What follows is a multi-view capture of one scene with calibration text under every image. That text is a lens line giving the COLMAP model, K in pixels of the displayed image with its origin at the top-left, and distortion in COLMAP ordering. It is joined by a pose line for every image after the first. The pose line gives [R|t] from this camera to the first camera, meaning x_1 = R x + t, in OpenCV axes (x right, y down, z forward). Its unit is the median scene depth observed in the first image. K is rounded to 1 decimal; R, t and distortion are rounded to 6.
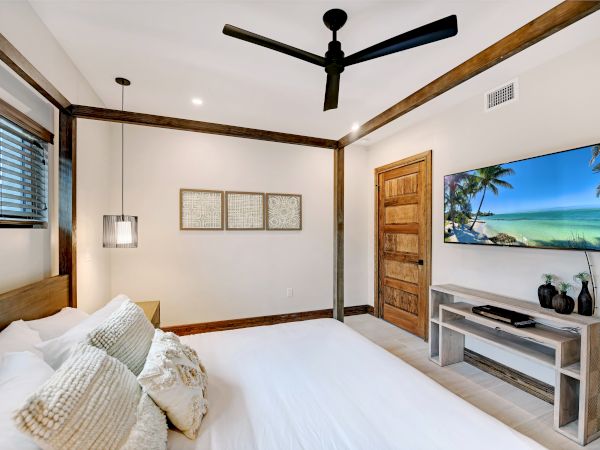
lens RADIAL K [[270.9, 0, 301.9], [0, 270.9, 228.4], [0, 0, 1]] dist [-0.002205, -0.000150]
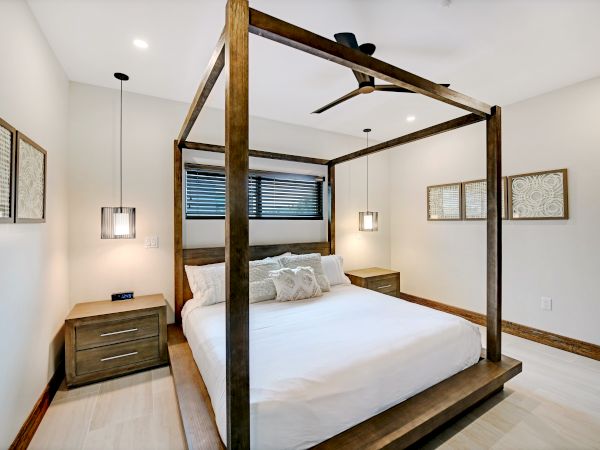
lens RADIAL K [[270.9, 0, 301.9], [0, 270.9, 222.1], [0, 0, 1]] dist [-0.002205, -0.000150]
pose [[0.152977, -0.003206, -0.988224, 0.661732], [0.006279, 0.999978, -0.002272, 0.011720], [0.988210, -0.005858, 0.152994, 0.256967]]
